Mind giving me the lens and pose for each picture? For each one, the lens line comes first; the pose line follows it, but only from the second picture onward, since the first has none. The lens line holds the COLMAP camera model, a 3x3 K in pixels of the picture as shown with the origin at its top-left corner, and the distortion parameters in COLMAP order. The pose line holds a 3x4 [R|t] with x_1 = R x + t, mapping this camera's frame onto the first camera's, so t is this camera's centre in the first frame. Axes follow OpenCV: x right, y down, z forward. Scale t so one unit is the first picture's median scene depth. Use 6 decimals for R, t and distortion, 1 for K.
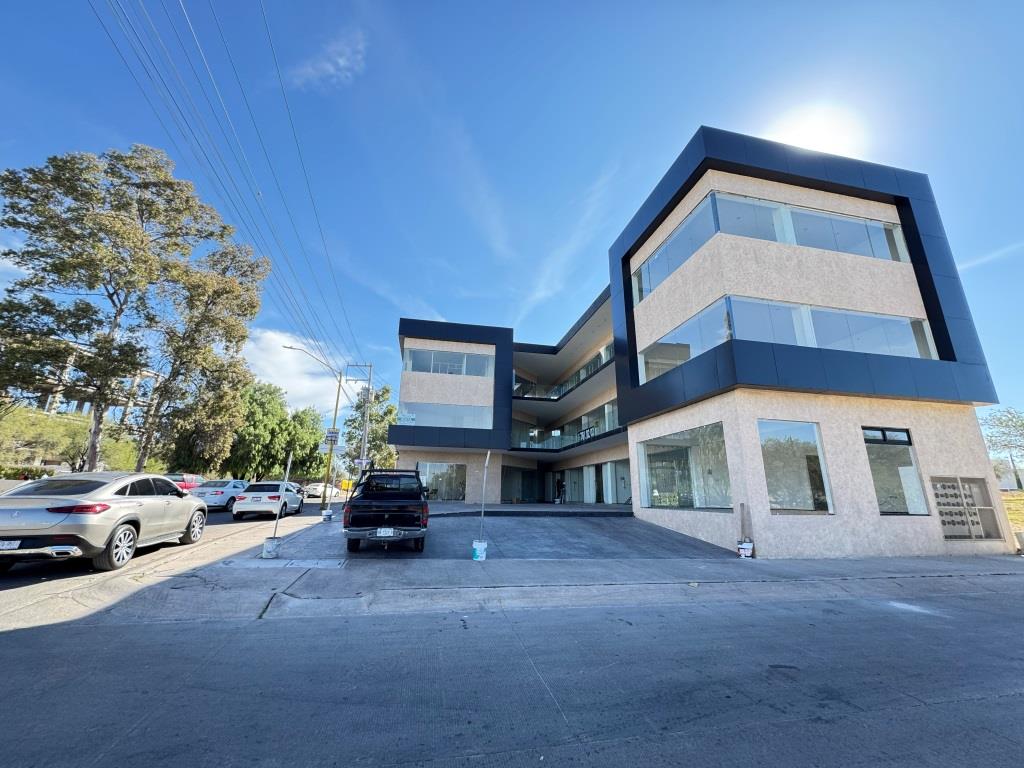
lens RADIAL K [[405.9, 0, 511.7], [0, 405.9, 382.1], [0, 0, 1]] dist [-0.001874, 0.000072]
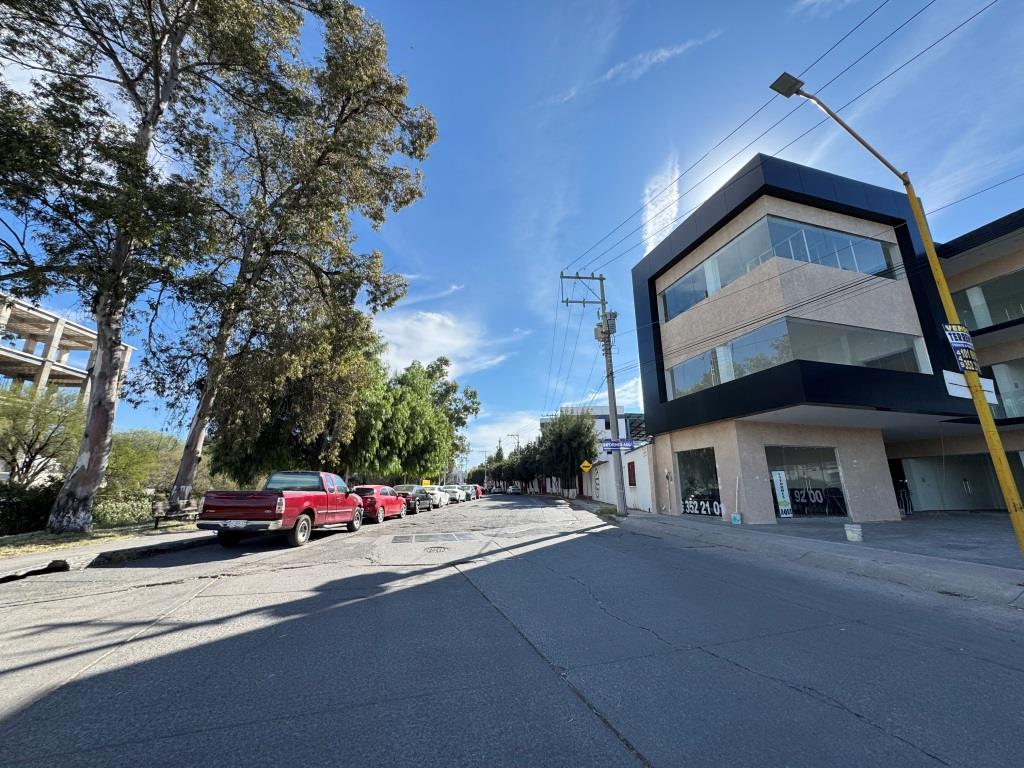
lens RADIAL K [[405.9, 0, 511.7], [0, 405.9, 382.1], [0, 0, 1]] dist [-0.001874, 0.000072]
pose [[0.996915, 0.005491, 0.078293, -0.965248], [-0.006282, 0.999932, 0.009865, 0.186039], [-0.078233, -0.010326, 0.996882, 0.827829]]
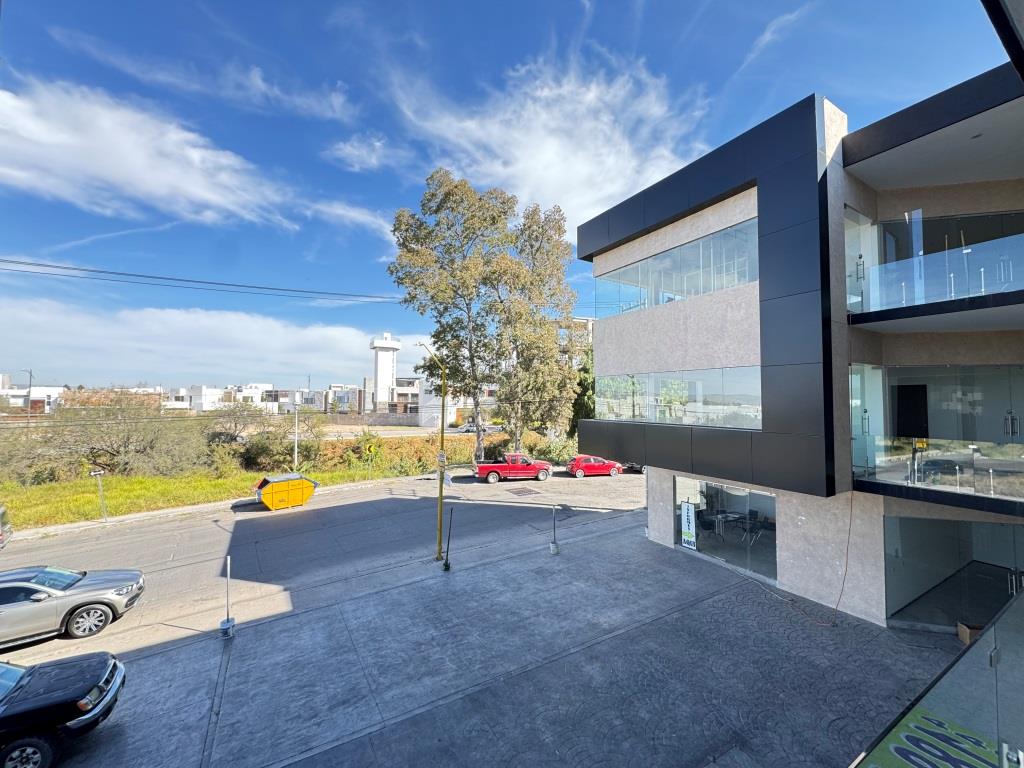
lens RADIAL K [[405.9, 0, 511.7], [0, 405.9, 382.1], [0, 0, 1]] dist [-0.001874, 0.000072]
pose [[0.323877, -0.052975, -0.944615, 0.335069], [0.273015, 0.961190, 0.039703, -0.000693], [0.905851, -0.270752, 0.325770, 1.076535]]
